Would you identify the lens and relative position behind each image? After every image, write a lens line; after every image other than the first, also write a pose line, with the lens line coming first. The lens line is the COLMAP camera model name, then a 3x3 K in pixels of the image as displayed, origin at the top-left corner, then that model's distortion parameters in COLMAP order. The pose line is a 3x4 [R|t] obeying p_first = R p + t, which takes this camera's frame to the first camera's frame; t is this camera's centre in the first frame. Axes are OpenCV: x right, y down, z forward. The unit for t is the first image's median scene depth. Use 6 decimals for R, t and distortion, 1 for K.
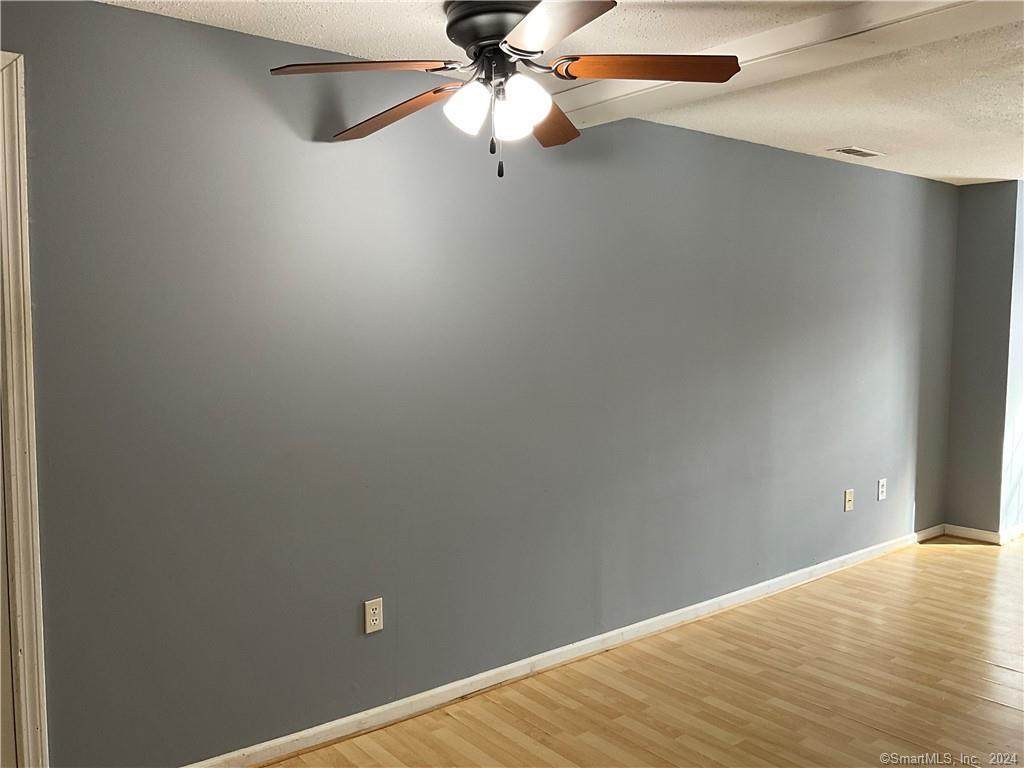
lens RADIAL K [[845.9, 0, 512.0], [0, 845.9, 384.0], [0, 0, 1]] dist [0.081232, -0.003864]
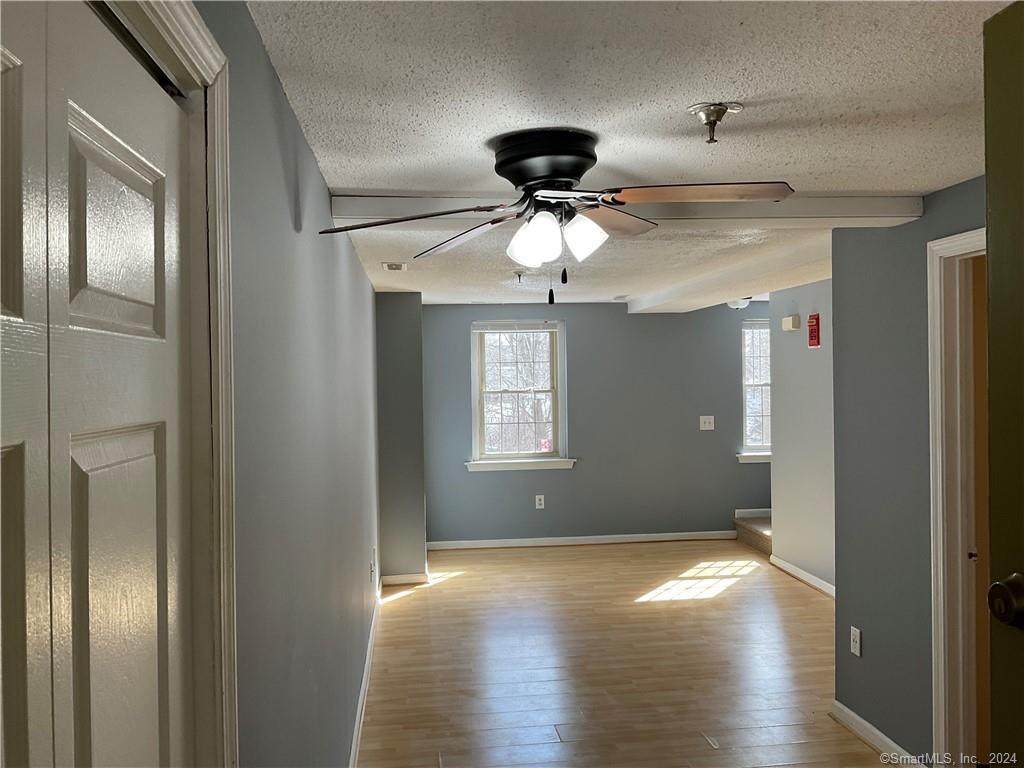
lens RADIAL K [[845.9, 0, 512.0], [0, 845.9, 384.0], [0, 0, 1]] dist [0.081232, -0.003864]
pose [[0.530917, -0.023792, 0.847090, -0.608770], [0.083458, 0.996214, -0.024327, -0.091441], [-0.843304, 0.083612, 0.530893, 0.323471]]
